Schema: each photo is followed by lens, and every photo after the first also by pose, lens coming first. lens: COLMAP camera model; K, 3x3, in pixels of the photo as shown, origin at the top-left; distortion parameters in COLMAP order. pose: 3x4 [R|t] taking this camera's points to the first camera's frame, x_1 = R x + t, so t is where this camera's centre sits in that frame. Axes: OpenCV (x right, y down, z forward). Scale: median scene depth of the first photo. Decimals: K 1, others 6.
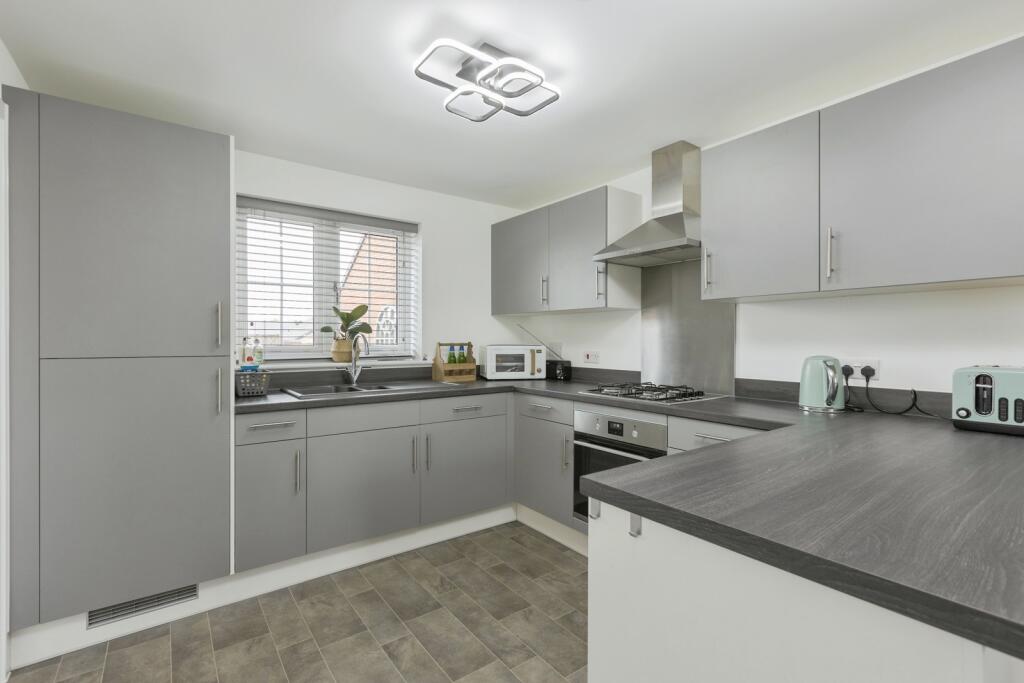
lens RADIAL K [[459.6, 0, 498.1], [0, 459.6, 342.0], [0, 0, 1]] dist [-0.000535, 0.000208]
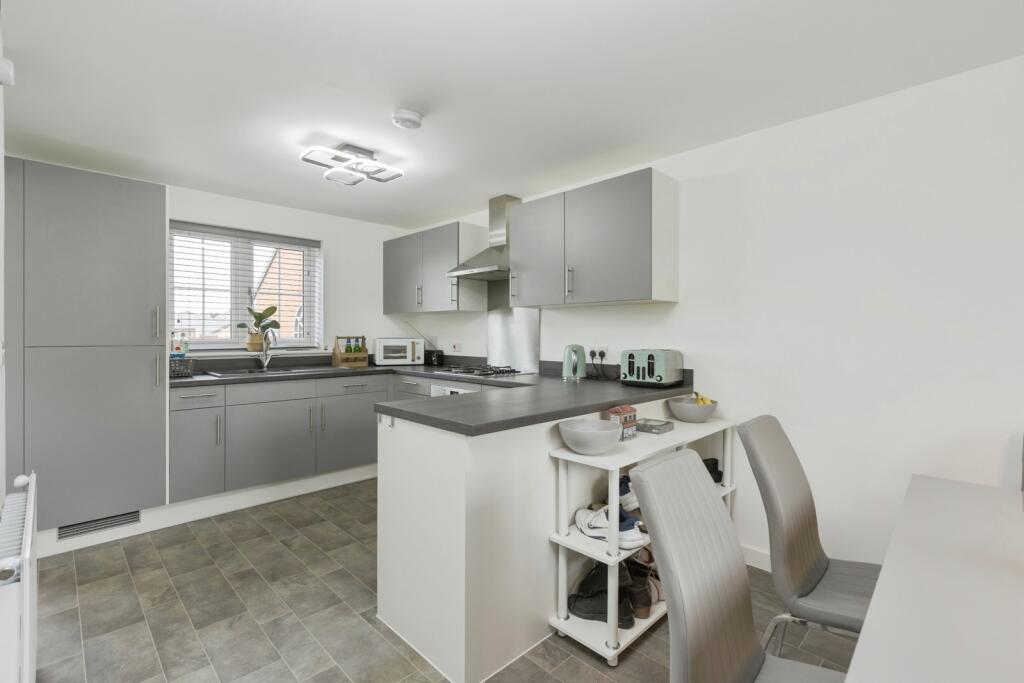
lens RADIAL K [[461.0, 0, 492.7], [0, 461.0, 336.2], [0, 0, 1]] dist [0.001084, -0.000086]
pose [[0.991324, 0.000165, 0.131444, 0.151152], [-0.000129, 1.000000, -0.000284, 0.002048], [-0.131444, 0.000264, 0.991324, -0.366720]]
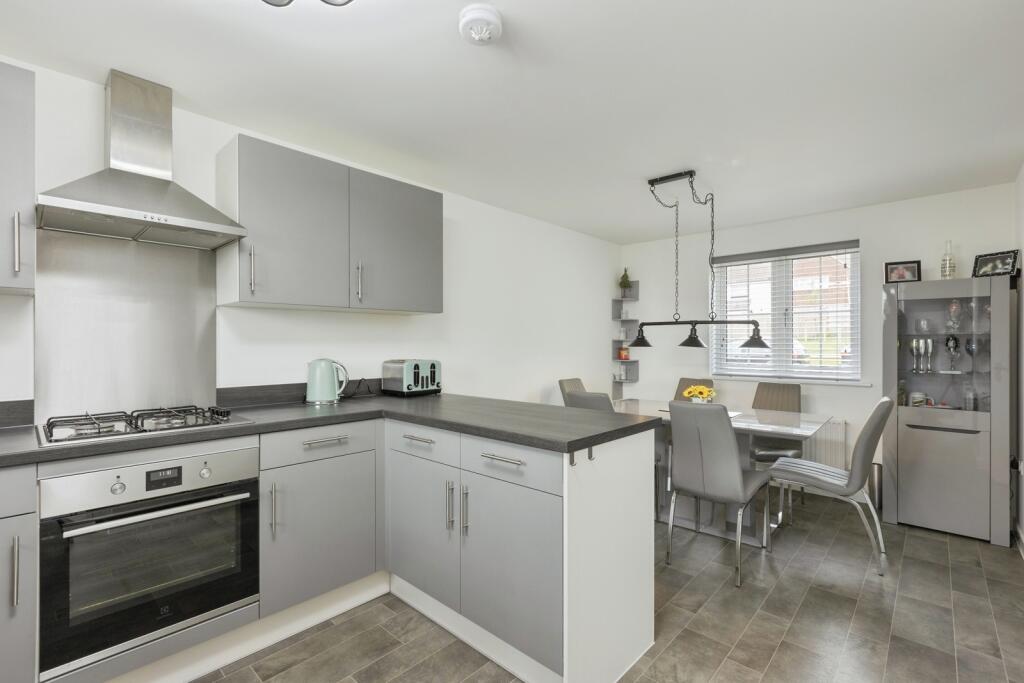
lens RADIAL K [[459.6, 0, 498.1], [0, 459.6, 342.0], [0, 0, 1]] dist [-0.000535, 0.000208]
pose [[-0.181199, 0.001643, 0.983445, -0.407800], [0.003566, 0.999993, -0.001014, -0.007223], [-0.983440, 0.003323, -0.181204, 0.529227]]
